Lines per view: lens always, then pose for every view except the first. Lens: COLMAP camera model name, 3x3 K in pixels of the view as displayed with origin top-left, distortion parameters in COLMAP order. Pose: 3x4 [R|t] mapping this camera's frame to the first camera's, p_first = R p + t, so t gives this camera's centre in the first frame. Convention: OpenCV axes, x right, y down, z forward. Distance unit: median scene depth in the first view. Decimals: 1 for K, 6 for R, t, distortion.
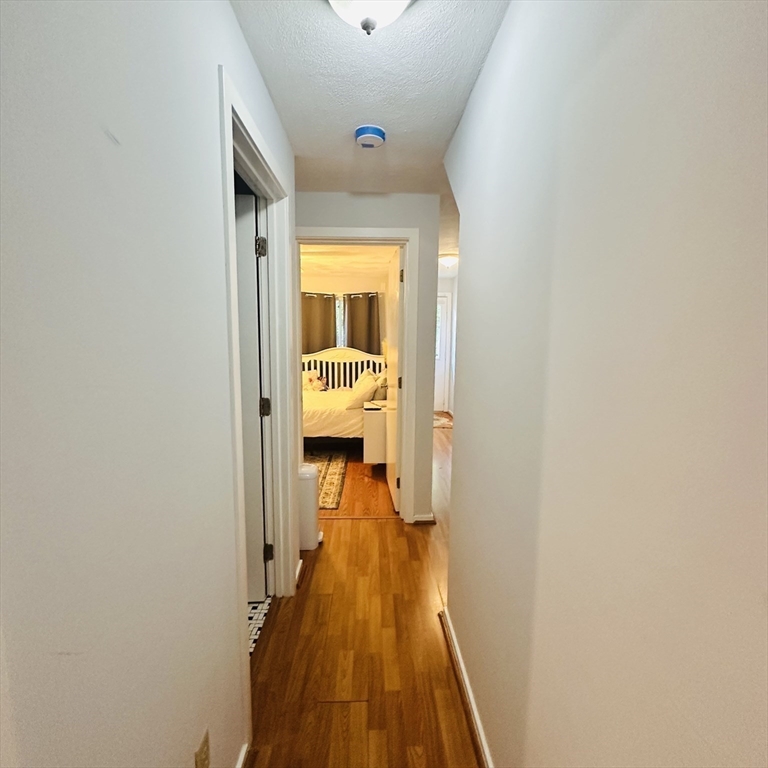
lens RADIAL K [[410.6, 0, 385.8], [0, 410.6, 384.3], [0, 0, 1]] dist [-0.007857, 0.002912]
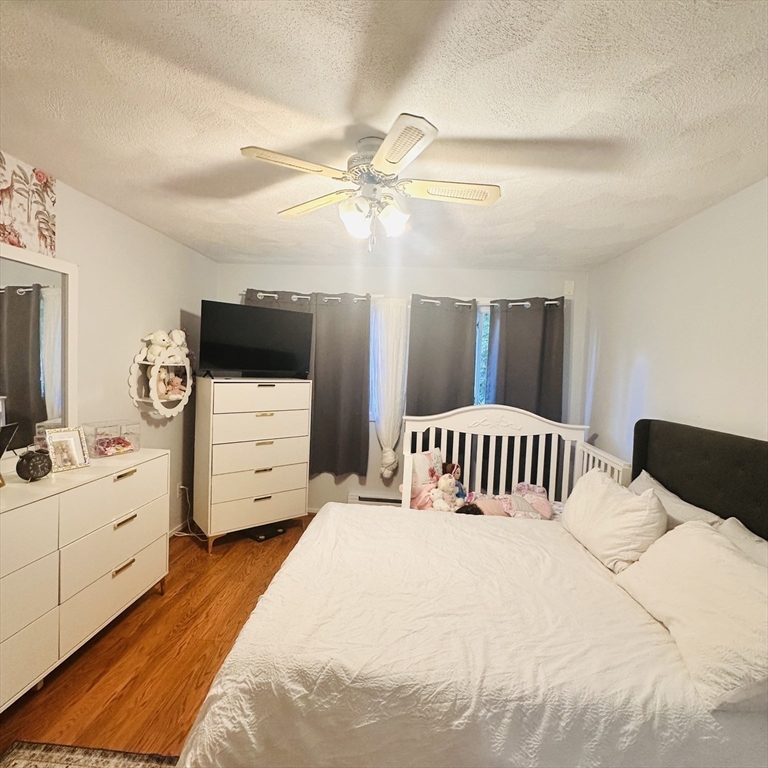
lens RADIAL K [[410.6, 0, 384.7], [0, 410.6, 383.8], [0, 0, 1]] dist [-0.007857, 0.002912]
pose [[0.993749, 0.037296, -0.105227, -0.185018], [-0.045577, 0.995957, -0.077417, -0.071004], [0.101915, 0.081729, 0.991430, 0.497889]]
